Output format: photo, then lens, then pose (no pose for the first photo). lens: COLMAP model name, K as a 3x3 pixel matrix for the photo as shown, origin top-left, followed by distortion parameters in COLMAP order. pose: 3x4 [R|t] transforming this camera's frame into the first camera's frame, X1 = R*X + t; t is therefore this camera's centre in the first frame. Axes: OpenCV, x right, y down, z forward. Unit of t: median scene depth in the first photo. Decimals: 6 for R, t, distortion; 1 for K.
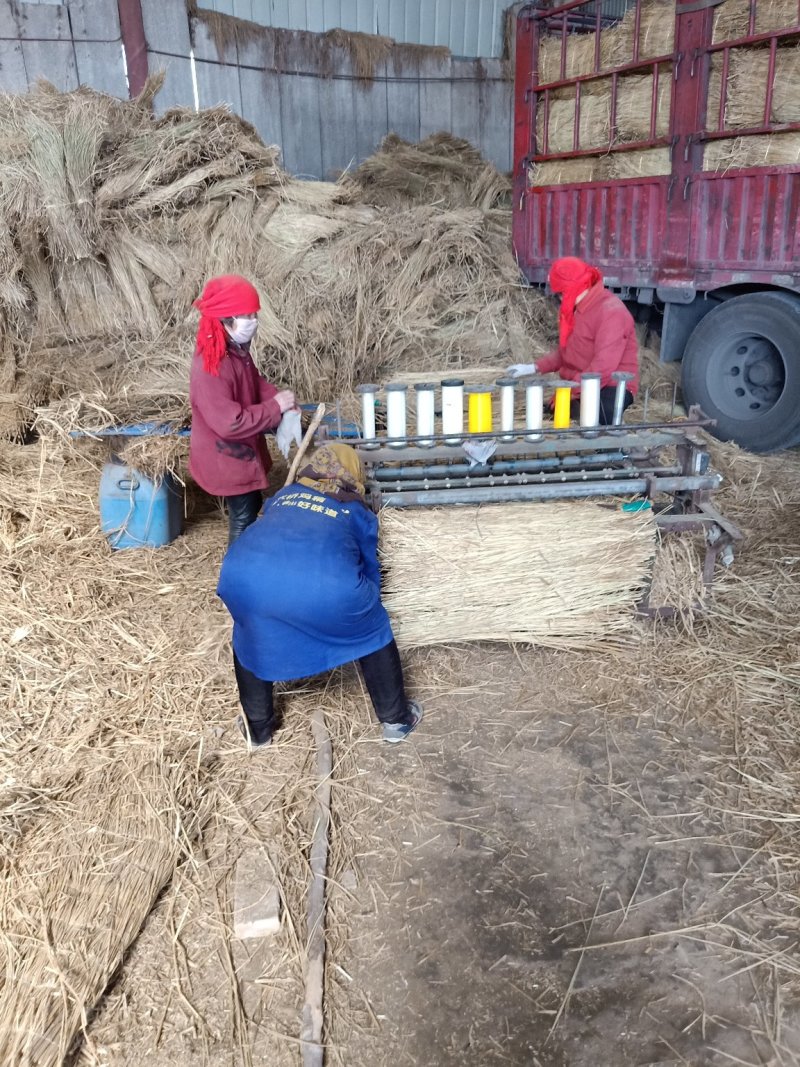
lens RADIAL K [[798.3, 0, 400.0], [0, 798.3, 533.5], [0, 0, 1]] dist [0.063824, -0.044820]
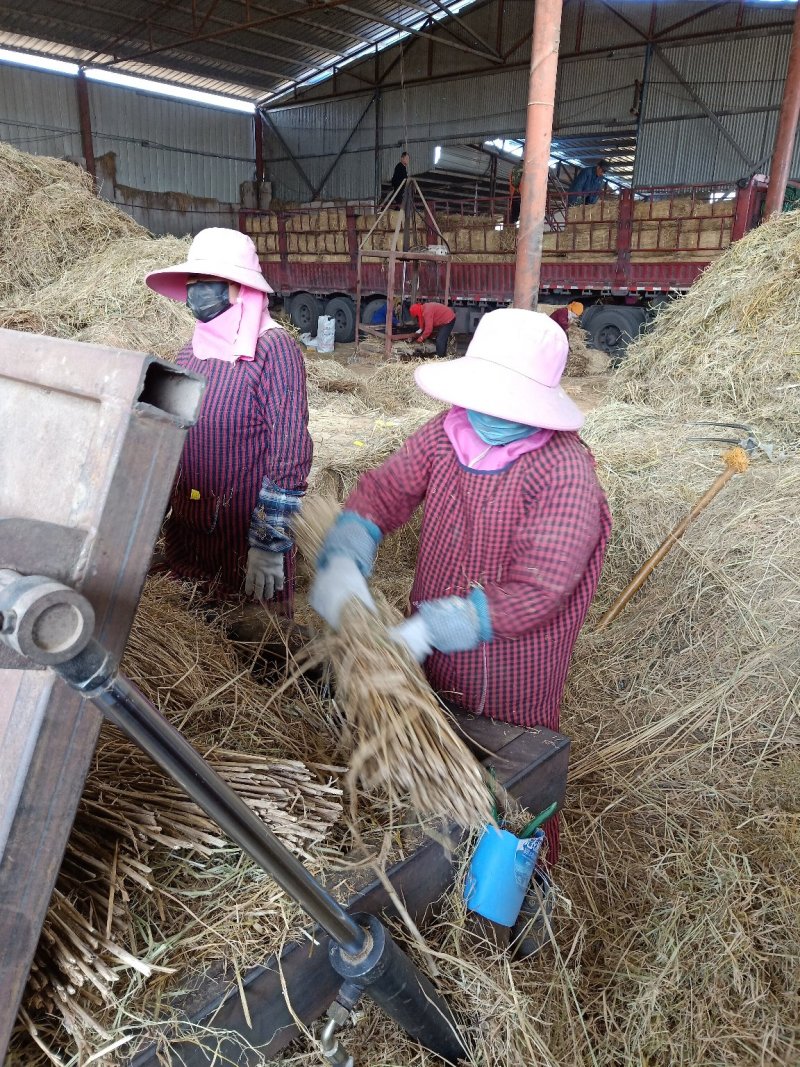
lens RADIAL K [[798.3, 0, 400.0], [0, 798.3, 533.5], [0, 0, 1]] dist [0.063824, -0.044820]
pose [[0.964949, -0.031918, 0.260489, -0.118953], [0.047278, 0.997479, -0.052913, 0.885490], [-0.258144, 0.063374, 0.964026, -2.268217]]
